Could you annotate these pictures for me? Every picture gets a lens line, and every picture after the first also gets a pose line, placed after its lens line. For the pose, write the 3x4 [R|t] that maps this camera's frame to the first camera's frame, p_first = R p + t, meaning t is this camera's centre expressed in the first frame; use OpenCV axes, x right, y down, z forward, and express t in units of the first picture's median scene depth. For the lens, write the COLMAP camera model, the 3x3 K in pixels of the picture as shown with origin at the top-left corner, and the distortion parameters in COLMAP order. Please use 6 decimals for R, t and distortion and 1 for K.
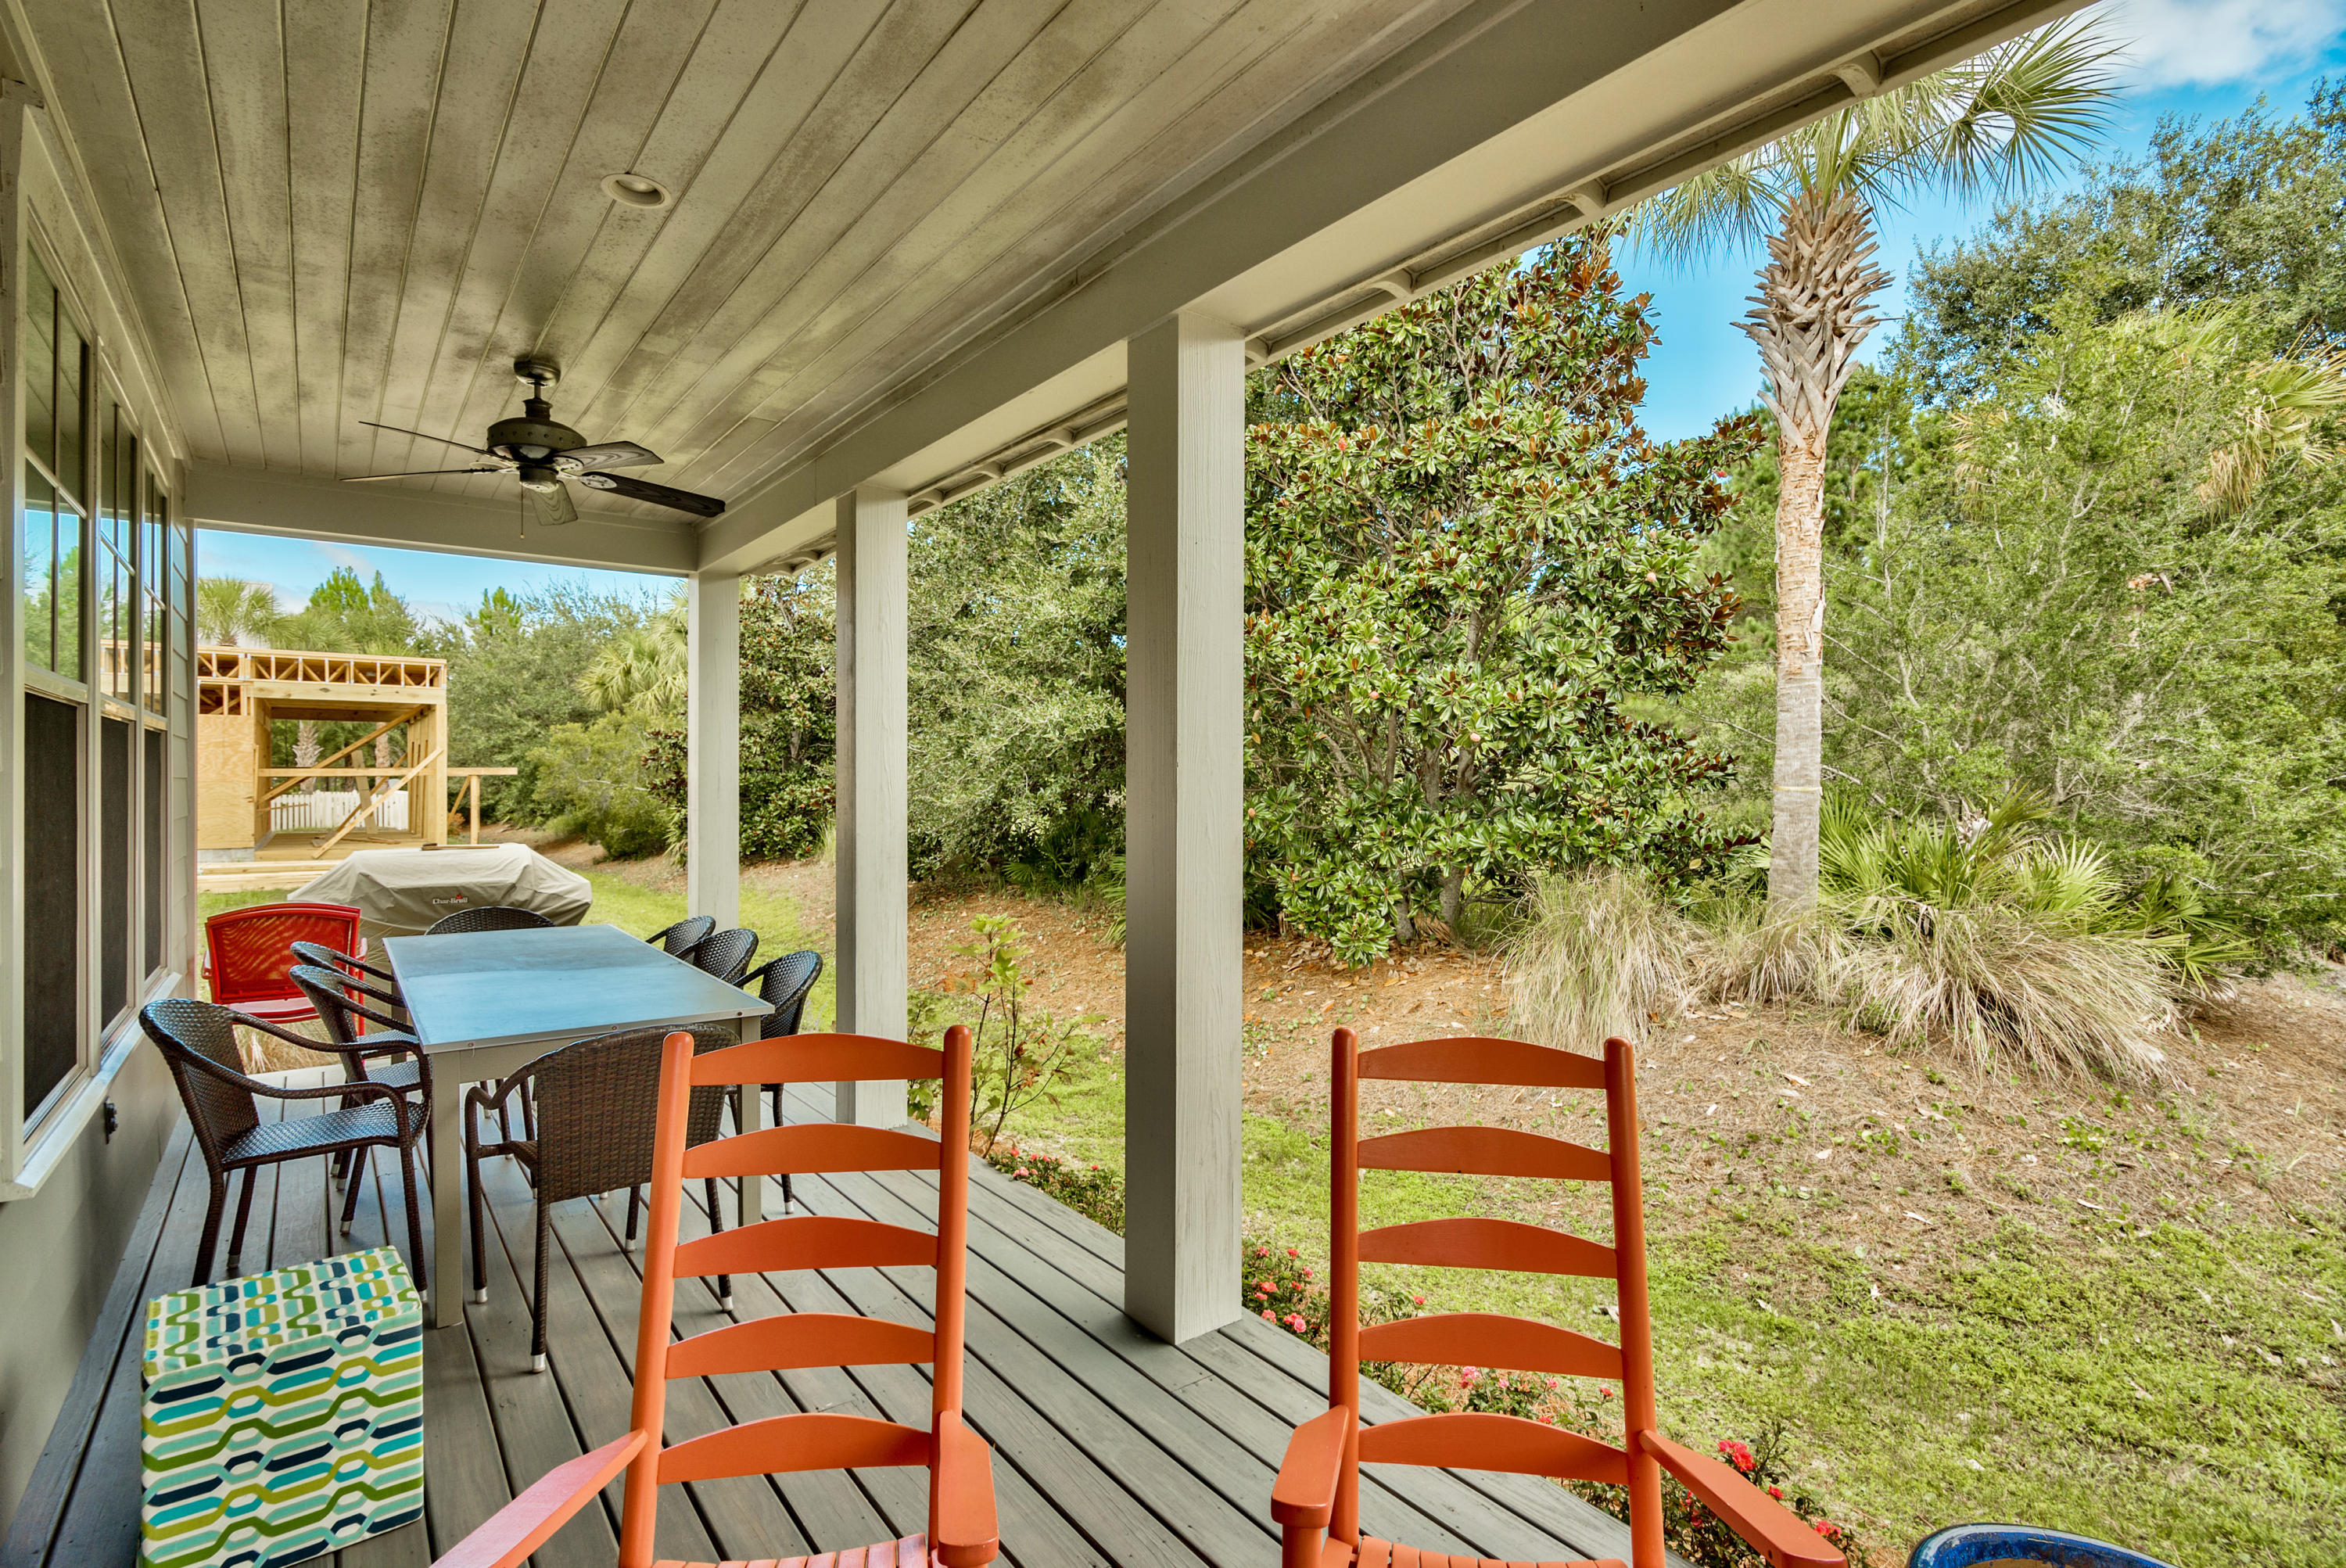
lens RADIAL K [[1164.3, 0, 1179.3], [0, 1164.3, 783.0], [0, 0, 1]] dist [-0.017777, 0.001033]
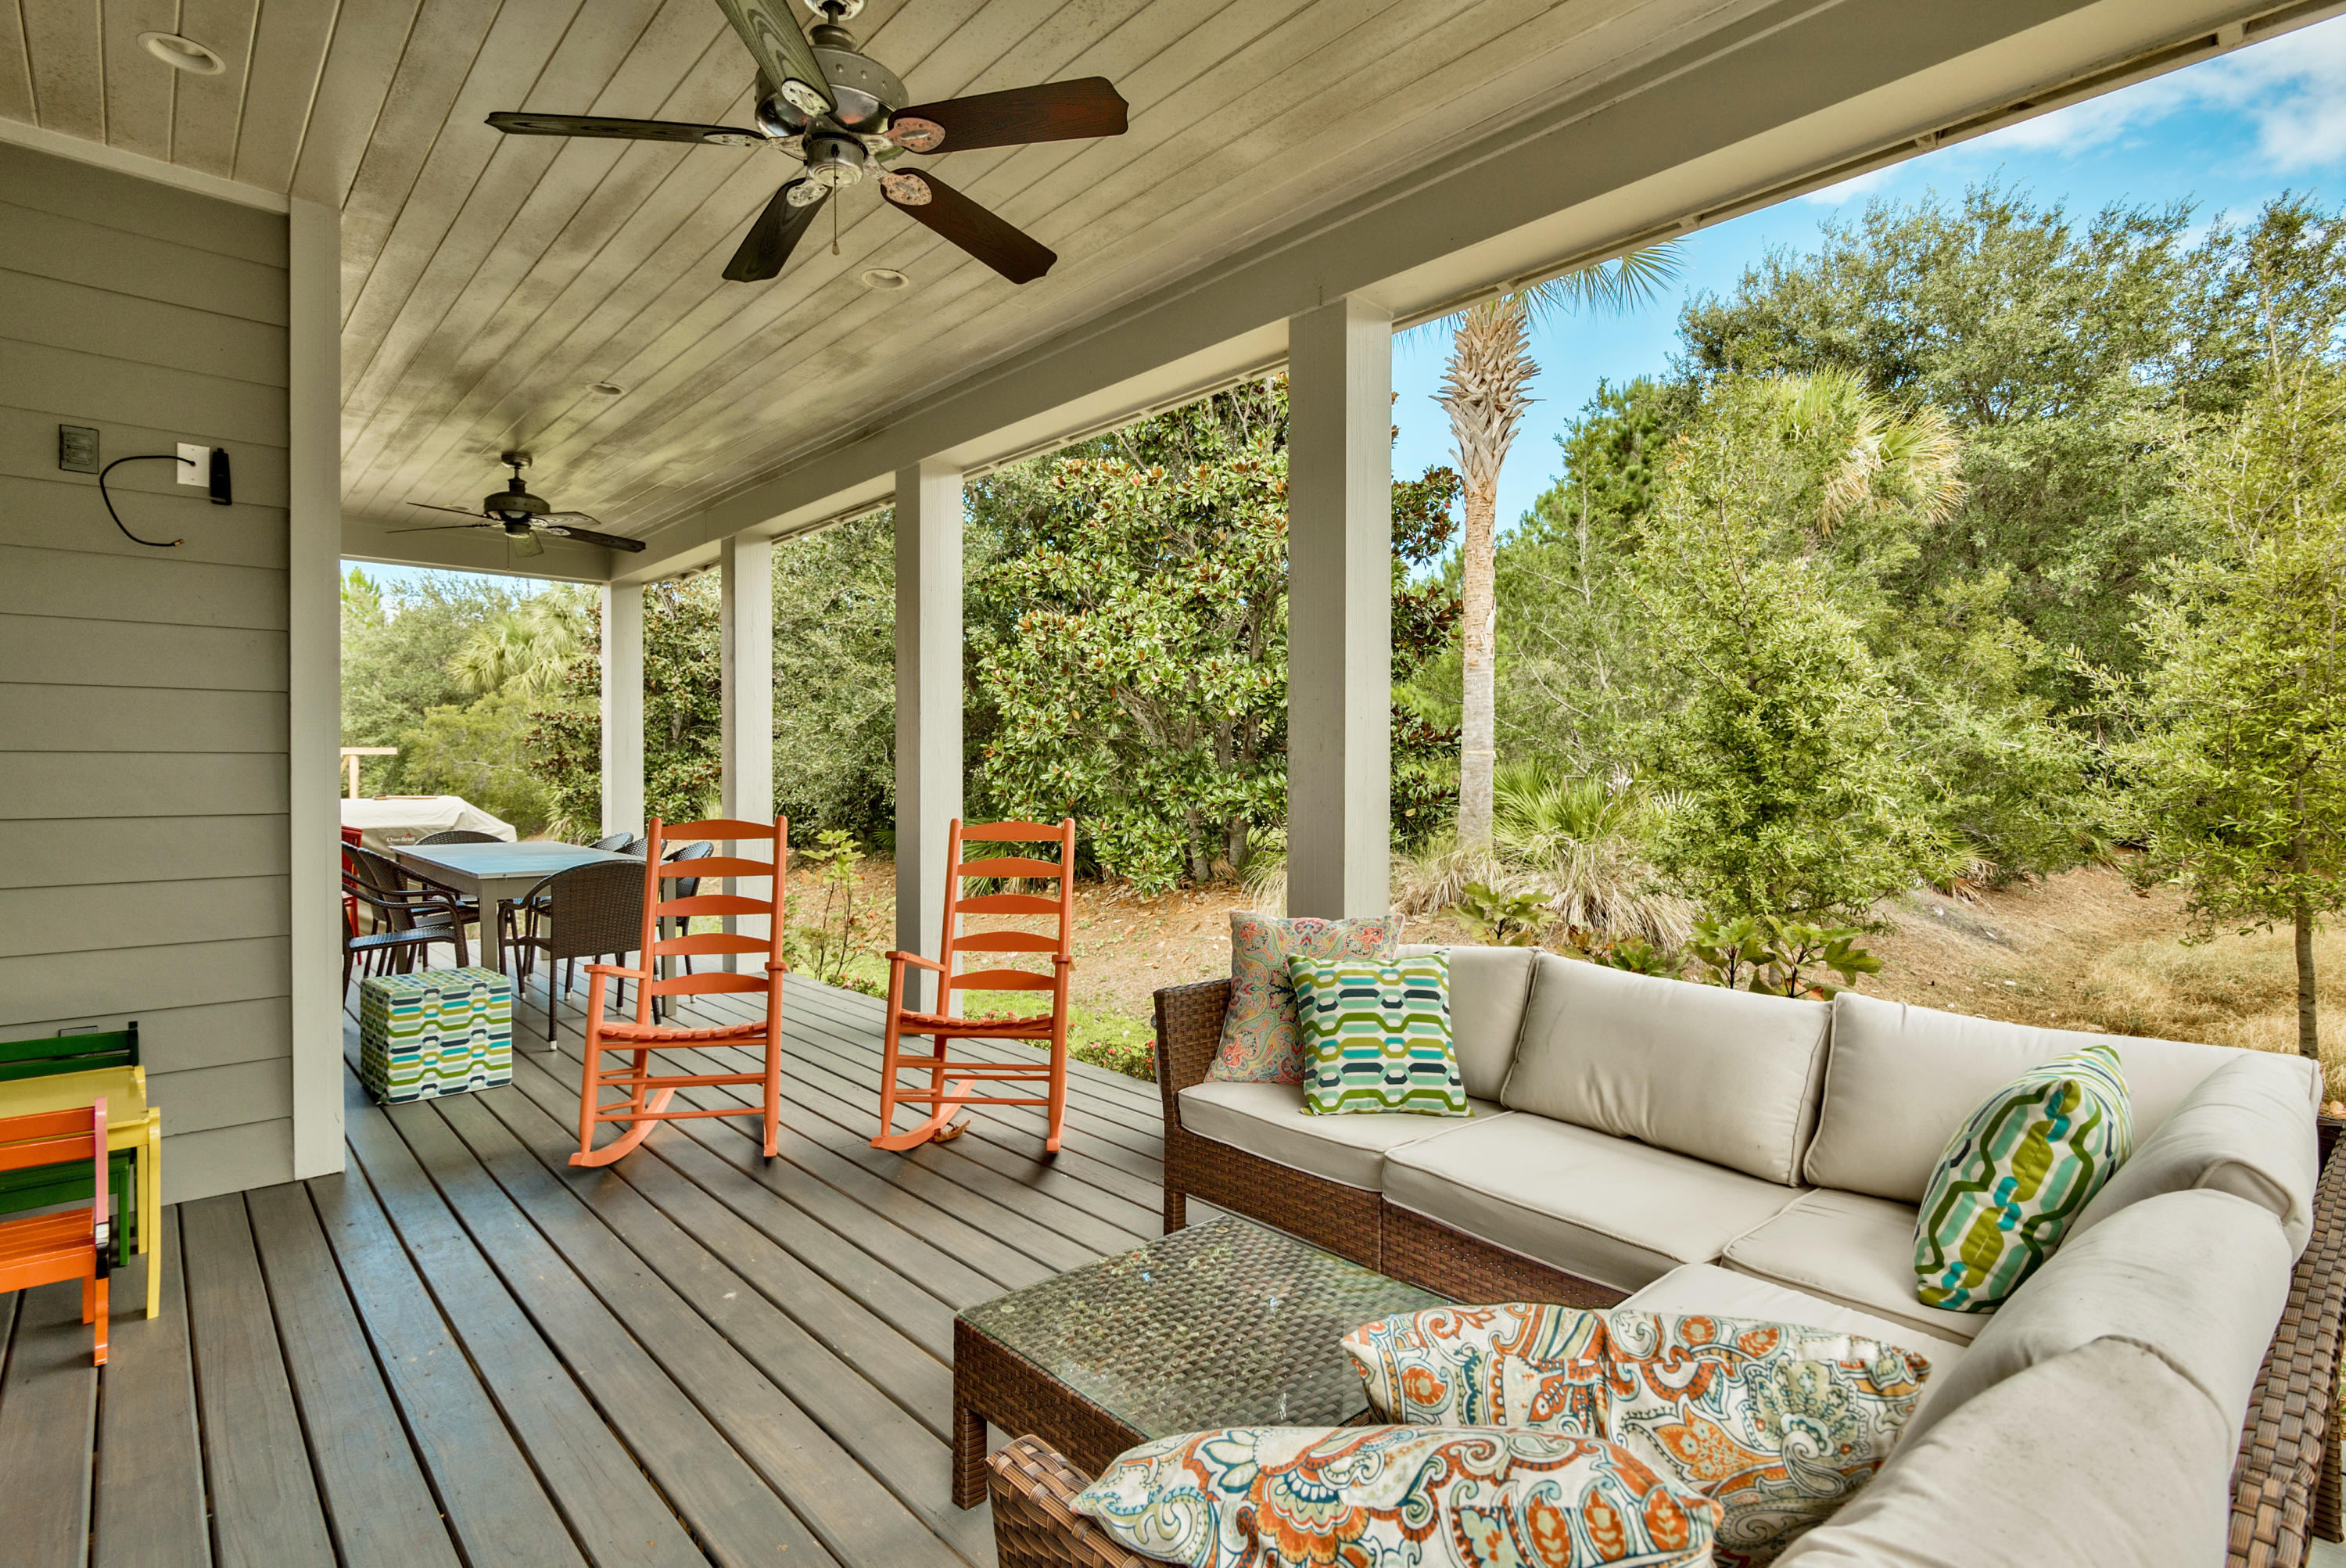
lens RADIAL K [[1098.3, 0, 1174.7], [0, 1098.3, 768.2], [0, 0, 1]] dist [-0.013812, -0.000971]
pose [[0.994106, -0.003212, 0.108368, 0.052495], [0.002835, 0.999989, 0.003631, 0.016043], [-0.108378, -0.003303, 0.994104, -0.186591]]
